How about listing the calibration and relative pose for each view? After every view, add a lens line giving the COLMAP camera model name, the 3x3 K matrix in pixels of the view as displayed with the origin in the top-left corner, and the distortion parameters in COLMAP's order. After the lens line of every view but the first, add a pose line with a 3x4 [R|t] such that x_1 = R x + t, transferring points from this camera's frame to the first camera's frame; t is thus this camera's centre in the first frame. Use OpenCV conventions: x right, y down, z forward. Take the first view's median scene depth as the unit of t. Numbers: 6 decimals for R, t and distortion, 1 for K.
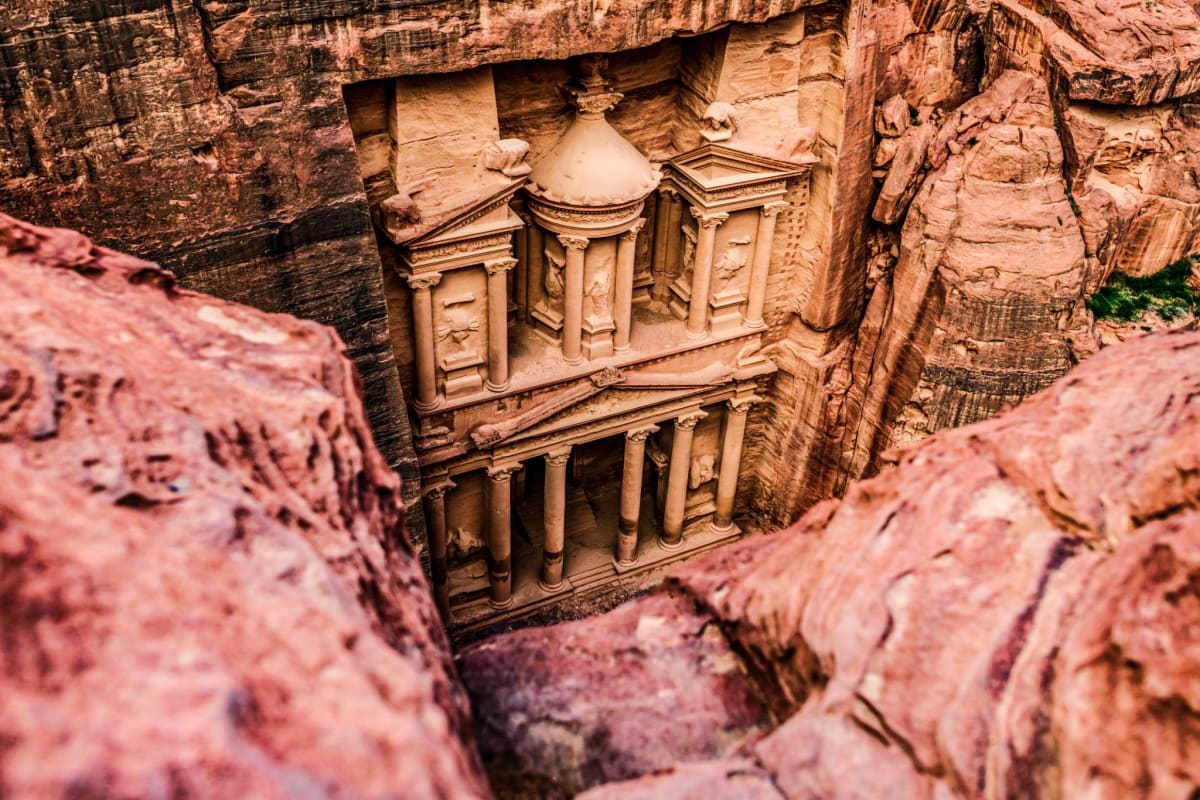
lens RADIAL K [[1164.6, 0, 600.0], [0, 1164.6, 400.0], [0, 0, 1]] dist [0.006422, -0.003443]
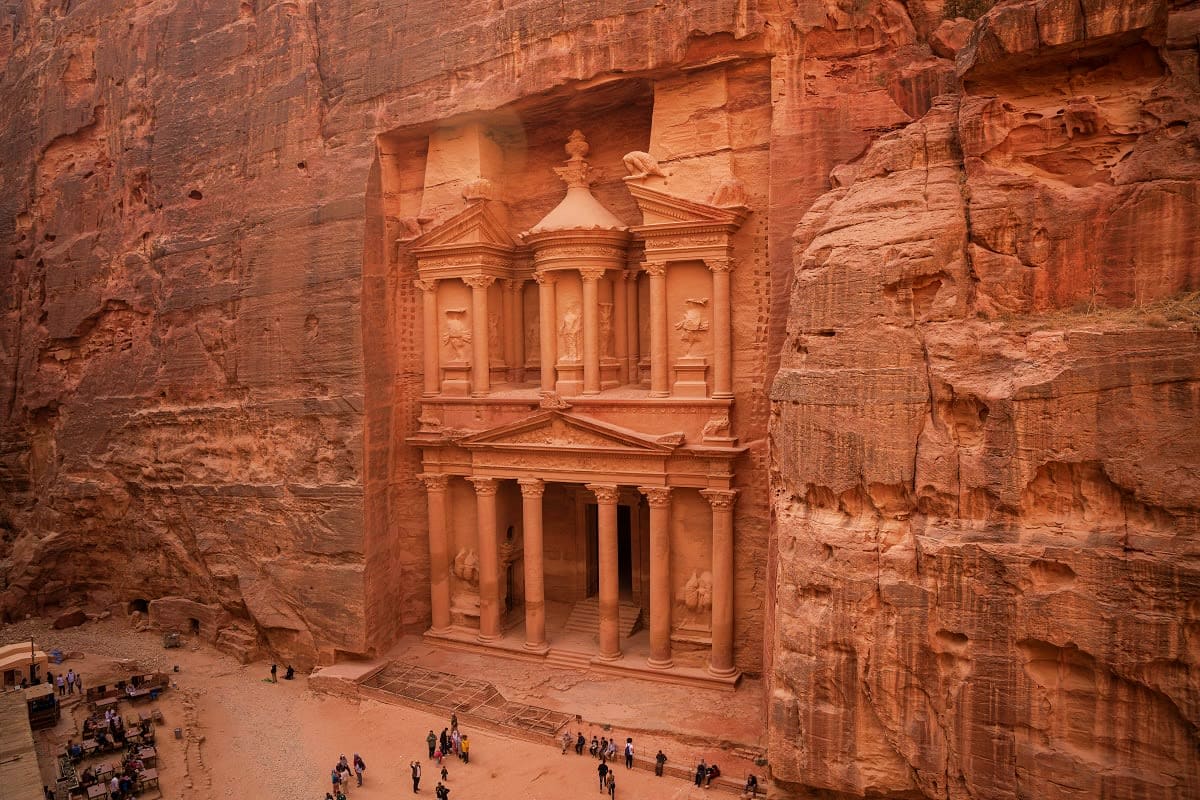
lens RADIAL K [[879.9, 0, 600.0], [0, 879.9, 400.0], [0, 0, 1]] dist [-0.083646, 0.003884]
pose [[0.581749, -0.043323, -0.812214, 0.755602], [-0.439692, 0.823347, -0.358847, 0.274538], [0.684280, 0.565882, 0.459932, 0.675618]]
